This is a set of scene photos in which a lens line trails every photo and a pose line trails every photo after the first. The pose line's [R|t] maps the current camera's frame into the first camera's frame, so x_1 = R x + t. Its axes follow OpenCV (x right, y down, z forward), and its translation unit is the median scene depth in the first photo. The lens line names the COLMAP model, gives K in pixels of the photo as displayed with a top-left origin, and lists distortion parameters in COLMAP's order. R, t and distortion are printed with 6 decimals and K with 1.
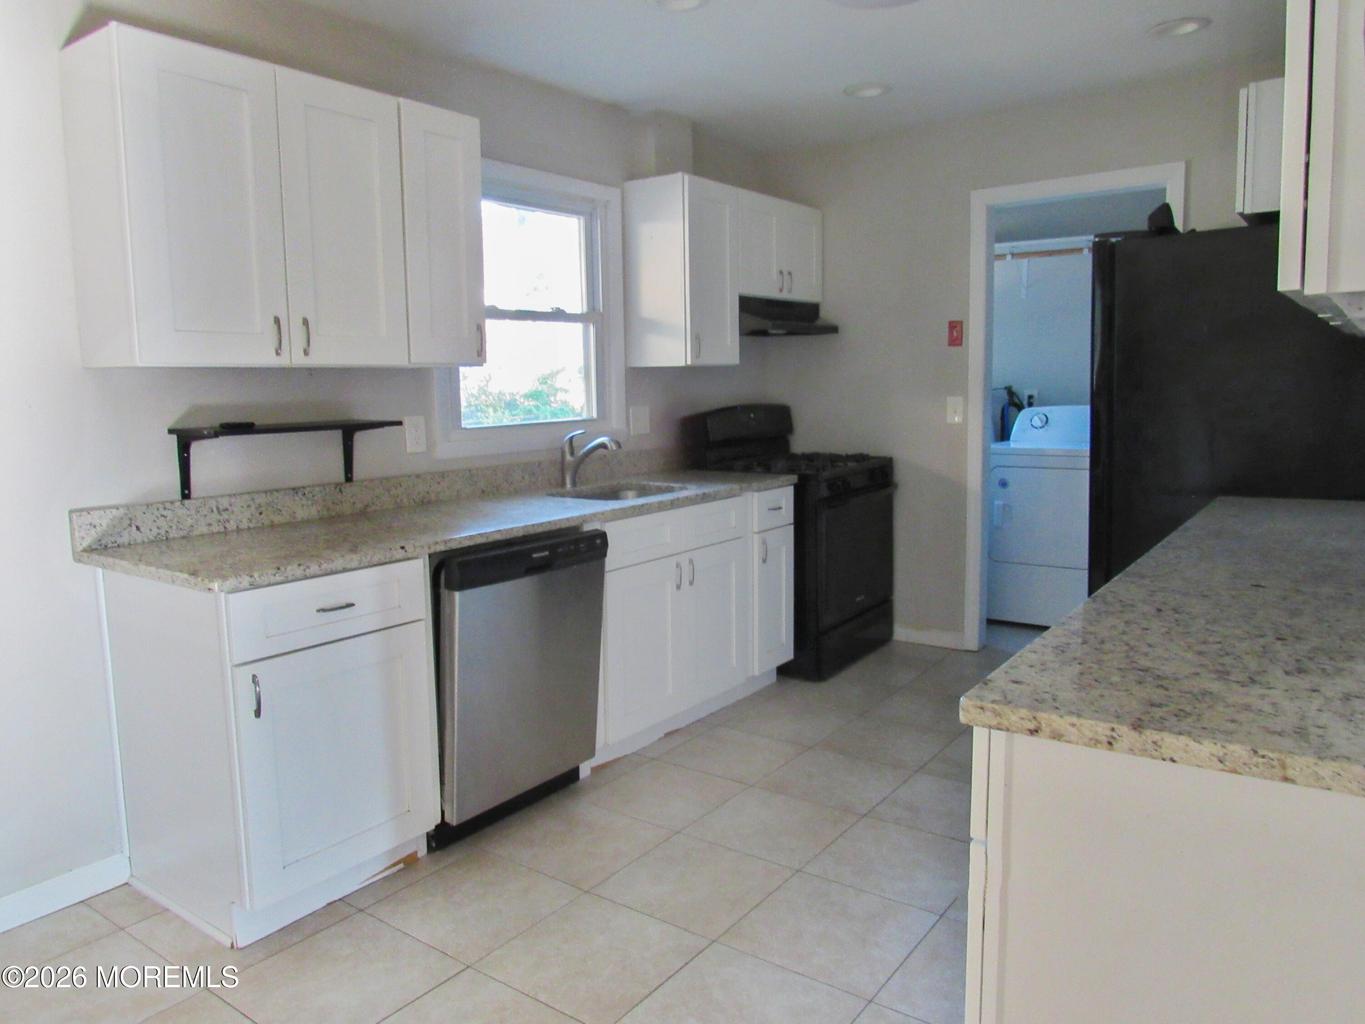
lens RADIAL K [[989.7, 0, 682.5], [0, 989.7, 512.0], [0, 0, 1]] dist [-0.025882, 0.010741]
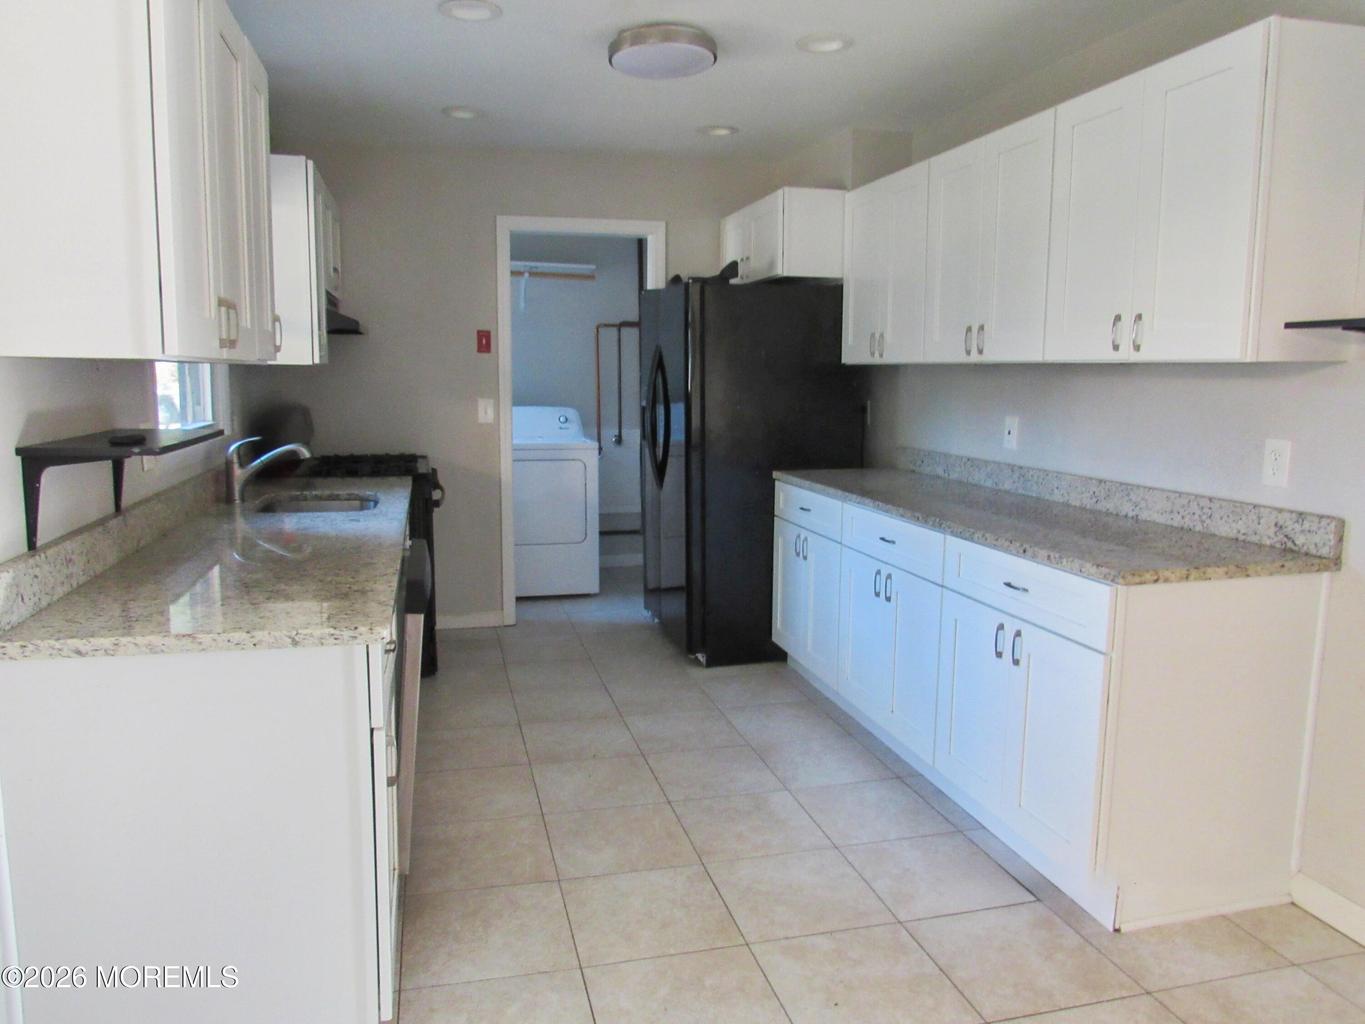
lens RADIAL K [[989.7, 0, 682.5], [0, 989.7, 512.0], [0, 0, 1]] dist [-0.025882, 0.010741]
pose [[0.629626, -0.086111, 0.772112, -0.640549], [0.085054, 0.995505, 0.041667, -0.025533], [-0.772229, 0.039436, 0.634120, 0.188735]]
